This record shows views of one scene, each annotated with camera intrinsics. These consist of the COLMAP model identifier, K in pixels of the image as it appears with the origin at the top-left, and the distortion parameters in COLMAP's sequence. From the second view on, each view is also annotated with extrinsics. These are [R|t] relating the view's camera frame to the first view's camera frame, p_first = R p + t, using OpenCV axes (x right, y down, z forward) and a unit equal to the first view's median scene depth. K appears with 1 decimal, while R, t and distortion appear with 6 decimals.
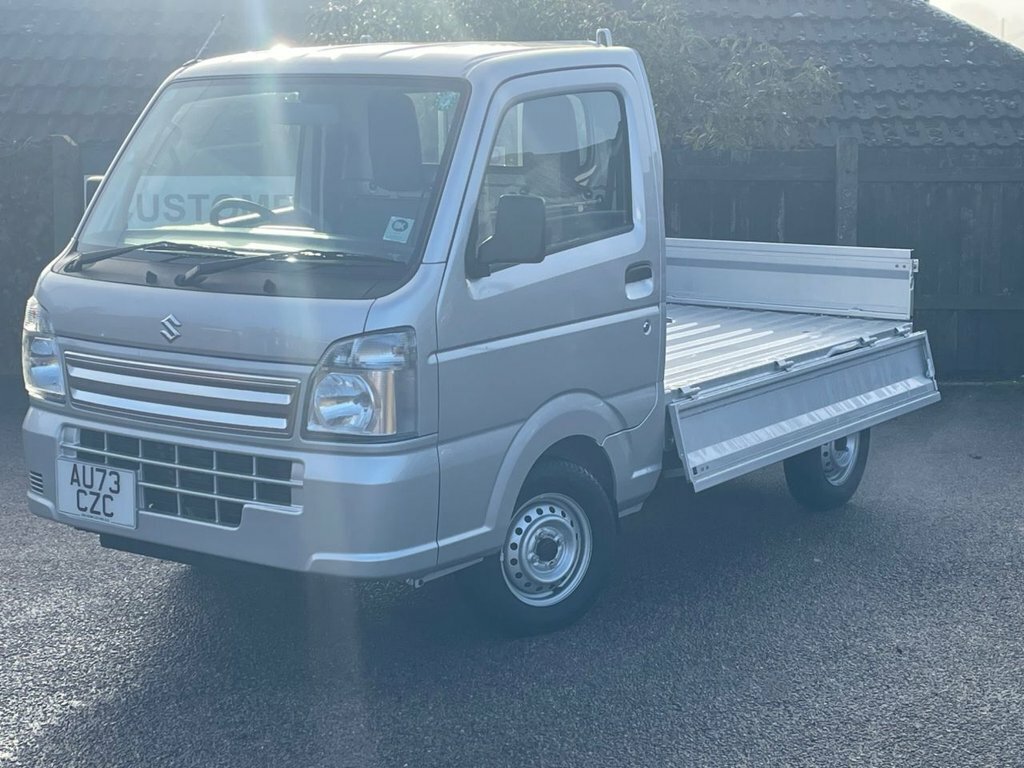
lens RADIAL K [[1768.5, 0, 512.0], [0, 1768.5, 384.0], [0, 0, 1]] dist [0.020576, -0.040143]
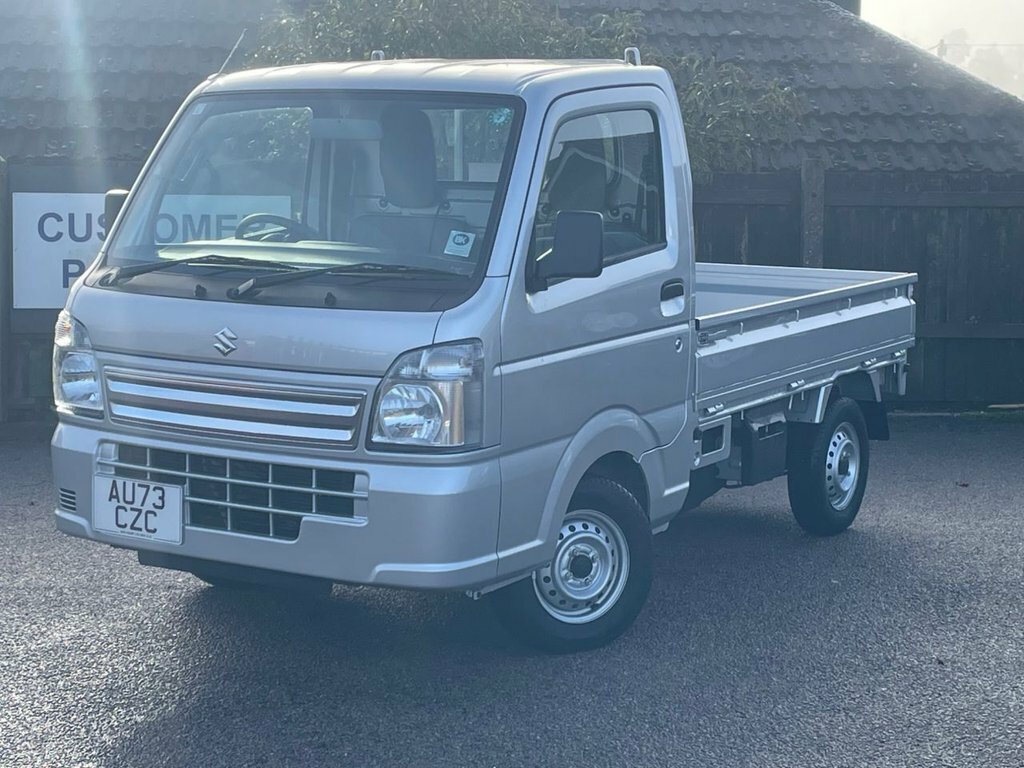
lens RADIAL K [[1939.3, 0, 511.9], [0, 1939.3, 352.0], [0, 0, 1]] dist [0.064984, -0.483420]
pose [[0.997497, 0.002968, 0.070646, -0.104056], [-0.000151, 0.999205, -0.039857, 0.017339], [-0.070709, 0.039747, 0.996705, -0.096486]]
